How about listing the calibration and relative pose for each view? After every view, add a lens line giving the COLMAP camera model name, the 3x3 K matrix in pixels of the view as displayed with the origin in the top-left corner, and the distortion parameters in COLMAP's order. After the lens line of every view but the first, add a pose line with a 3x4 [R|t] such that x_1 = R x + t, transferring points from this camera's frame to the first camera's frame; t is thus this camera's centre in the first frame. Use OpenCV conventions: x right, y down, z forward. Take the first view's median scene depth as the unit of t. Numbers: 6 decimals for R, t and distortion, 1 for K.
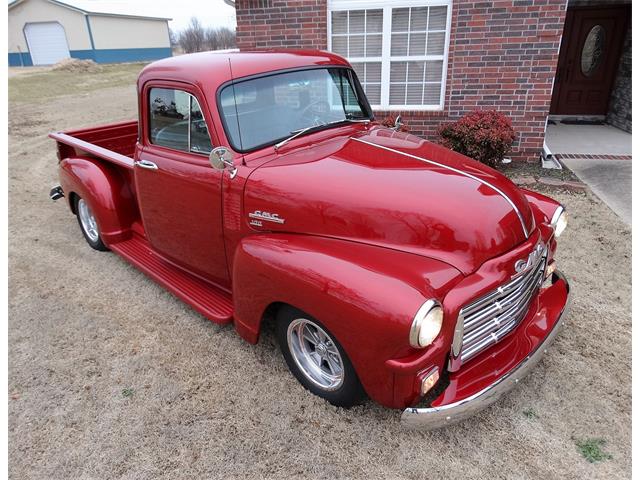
lens RADIAL K [[454.7, 0, 316.3], [0, 454.7, 240.5], [0, 0, 1]] dist [0.001832, 0.001195]
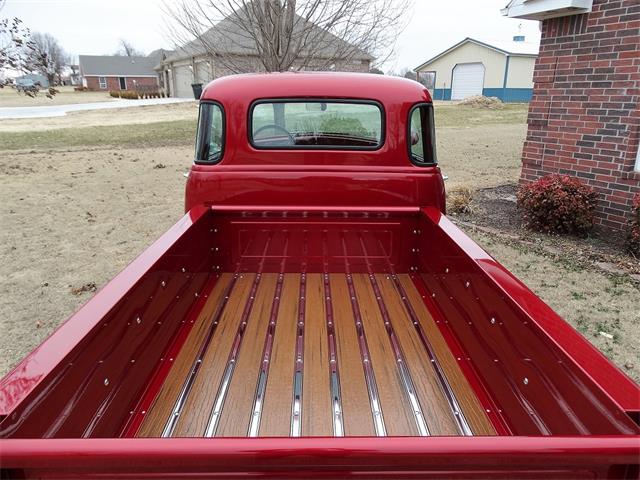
lens RADIAL K [[454.5, 0, 323.0], [0, 454.5, 239.2], [0, 0, 1]] dist [-0.001215, 0.003545]
pose [[0.664458, 0.264803, -0.698838, 0.251482], [-0.320084, 0.945846, 0.054062, -0.078272], [0.675309, 0.187765, 0.713234, 0.211415]]
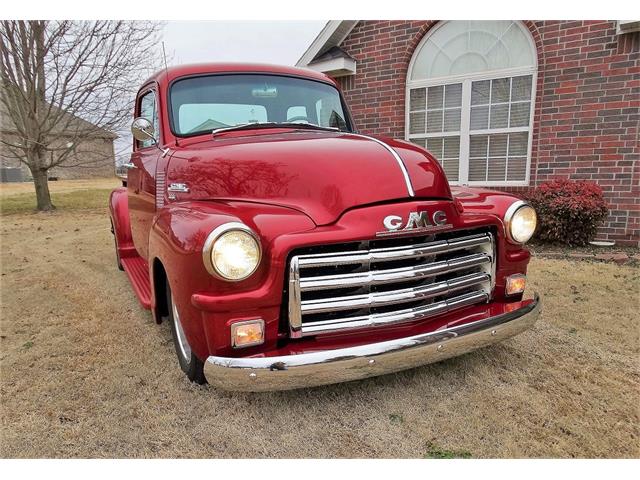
lens RADIAL K [[470.6, 0, 310.5], [0, 470.6, 268.4], [0, 0, 1]] dist [0.000340, 0.000764]
pose [[0.945861, 0.074539, -0.315896, 0.184655], [-0.137219, 0.973850, -0.181073, 0.098527], [0.294138, 0.214617, 0.931355, 0.056727]]
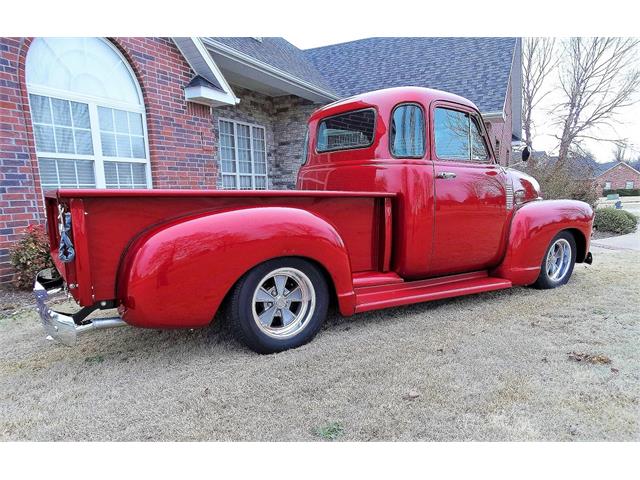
lens RADIAL K [[453.3, 0, 321.8], [0, 453.3, 274.8], [0, 0, 1]] dist [-0.001879, 0.009743]
pose [[0.207151, -0.152283, 0.966384, -0.669504], [0.411404, 0.909781, 0.055176, -0.060072], [-0.887601, 0.386145, 0.251112, 0.487171]]
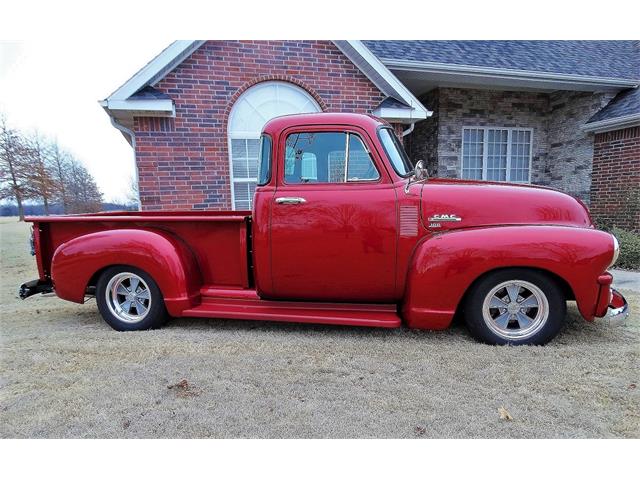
lens RADIAL K [[452.8, 0, 322.9], [0, 452.8, 281.1], [0, 0, 1]] dist [-0.008196, 0.002818]
pose [[0.849782, -0.080225, 0.520993, -0.391922], [0.213390, 0.956102, -0.200832, 0.108723], [-0.482011, 0.281838, 0.829598, 0.059881]]
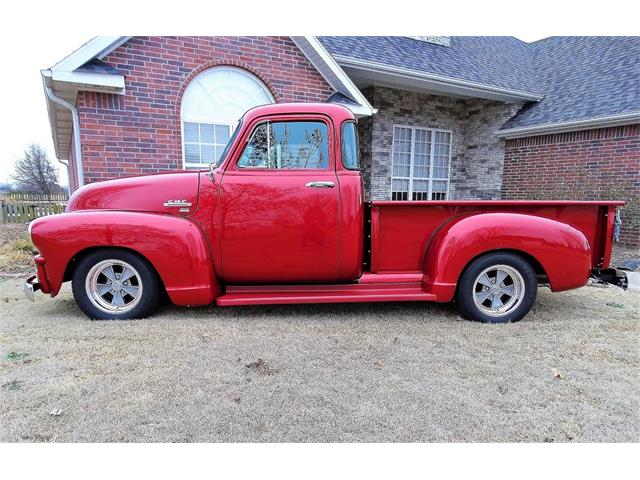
lens RADIAL K [[451.0, 0, 323.0], [0, 451.0, 277.6], [0, 0, 1]] dist [-0.002859, 0.000501]
pose [[0.718193, -0.090147, 0.689980, -0.515170], [0.250828, 0.958450, -0.135861, 0.087473], [-0.649065, 0.270640, 0.710963, 0.114526]]
